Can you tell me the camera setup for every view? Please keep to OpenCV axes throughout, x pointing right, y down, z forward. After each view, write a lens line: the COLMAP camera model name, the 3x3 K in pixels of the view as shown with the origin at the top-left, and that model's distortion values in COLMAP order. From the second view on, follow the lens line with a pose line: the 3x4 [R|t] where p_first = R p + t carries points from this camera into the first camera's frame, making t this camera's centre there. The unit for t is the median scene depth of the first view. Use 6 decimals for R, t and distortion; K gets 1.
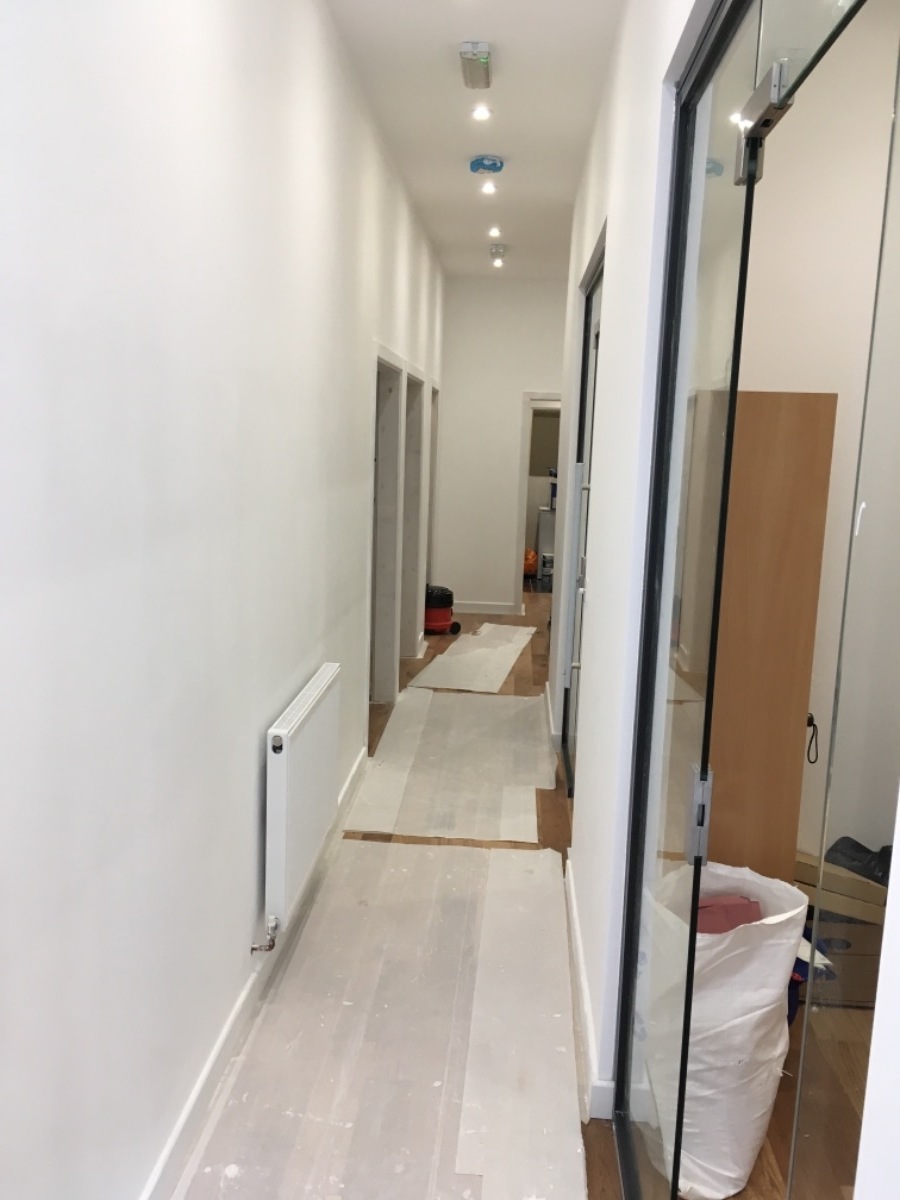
lens RADIAL K [[1008.2, 0, 450.0], [0, 1008.2, 600.0], [0, 0, 1]] dist [0.002128, 0.002159]
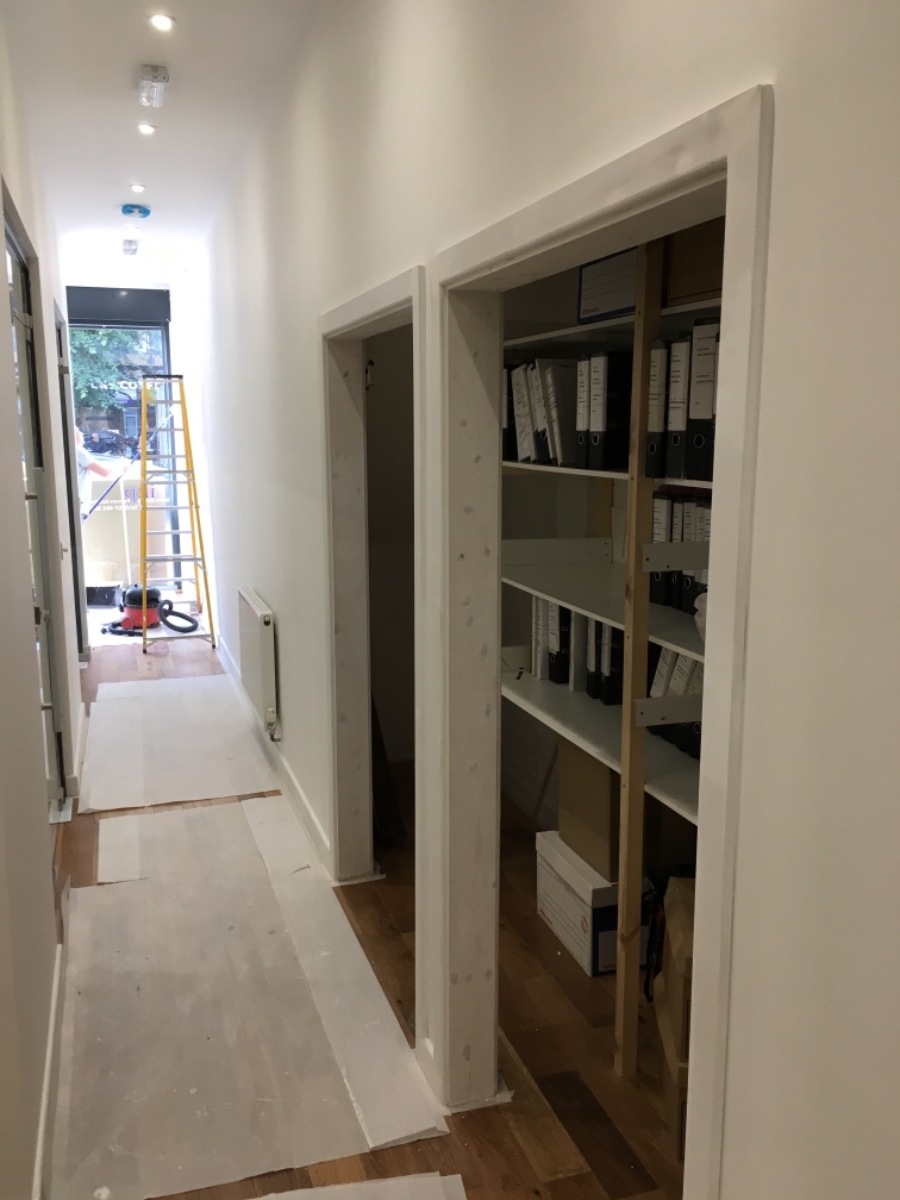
lens RADIAL K [[1008.2, 0, 450.0], [0, 1008.2, 600.0], [0, 0, 1]] dist [0.002128, 0.002159]
pose [[-0.927131, 0.036984, -0.372908, 0.122592], [-0.084705, 0.948680, 0.304682, -0.306025], [0.365039, 0.314068, -0.876418, 1.831825]]
